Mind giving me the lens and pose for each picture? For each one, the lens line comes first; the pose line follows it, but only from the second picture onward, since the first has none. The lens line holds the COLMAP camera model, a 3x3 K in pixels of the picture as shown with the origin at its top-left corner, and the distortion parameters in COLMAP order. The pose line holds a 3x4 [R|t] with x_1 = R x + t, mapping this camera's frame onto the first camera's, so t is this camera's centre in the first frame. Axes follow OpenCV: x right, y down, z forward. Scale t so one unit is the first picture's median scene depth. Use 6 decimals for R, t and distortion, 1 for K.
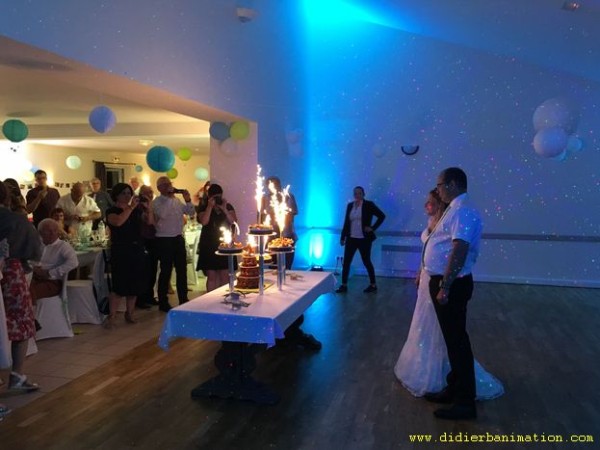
lens RADIAL K [[516.0, 0, 300.0], [0, 516.0, 225.0], [0, 0, 1]] dist [0.078134, -0.097564]
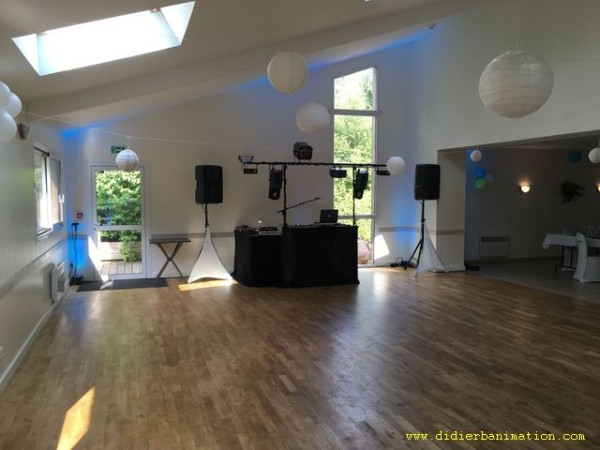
lens RADIAL K [[516.0, 0, 300.0], [0, 516.0, 225.0], [0, 0, 1]] dist [0.078134, -0.097564]
pose [[-0.832657, 0.029749, -0.552990, 1.343586], [-0.047520, 0.991035, 0.124867, -0.124723], [0.551747, 0.130249, -0.823778, 1.773329]]
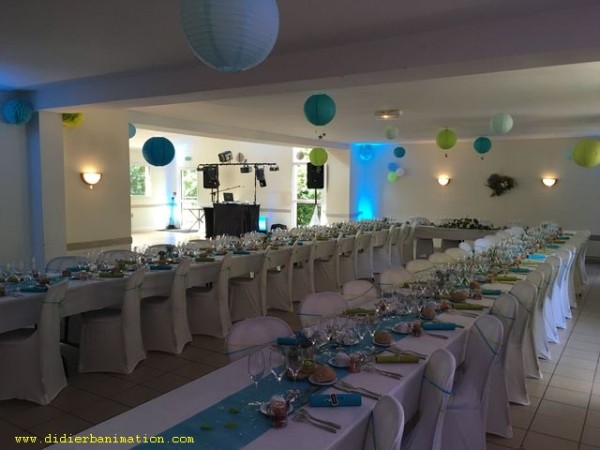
lens RADIAL K [[516.0, 0, 300.0], [0, 516.0, 225.0], [0, 0, 1]] dist [0.078134, -0.097564]
pose [[-0.951343, -0.041098, 0.305382, -1.346852], [0.006948, 0.987952, 0.154602, -0.236818], [-0.308057, 0.149201, -0.939596, 3.102120]]
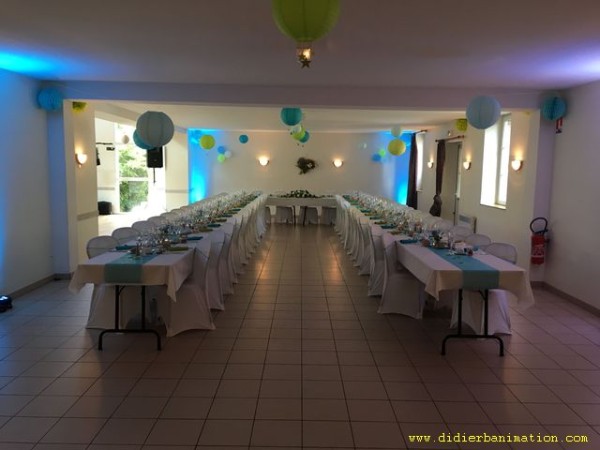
lens RADIAL K [[516.0, 0, 300.0], [0, 516.0, 225.0], [0, 0, 1]] dist [0.078134, -0.097564]
pose [[-0.965036, 0.008223, -0.261987, -0.499387], [-0.041741, 0.981932, 0.184574, -0.276117], [0.258771, 0.189056, -0.947257, 3.728375]]
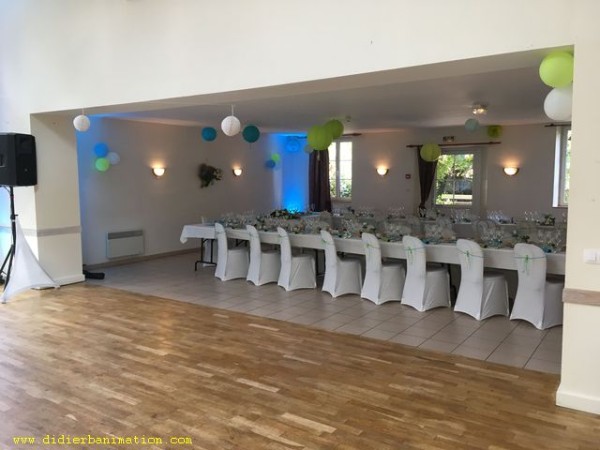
lens RADIAL K [[516.0, 0, 300.0], [0, 516.0, 225.0], [0, 0, 1]] dist [0.078134, -0.097564]
pose [[-0.334344, 0.085024, -0.938608, 0.778452], [-0.069095, 0.991031, 0.114385, -0.096879], [0.939915, 0.103097, -0.325470, 1.486349]]
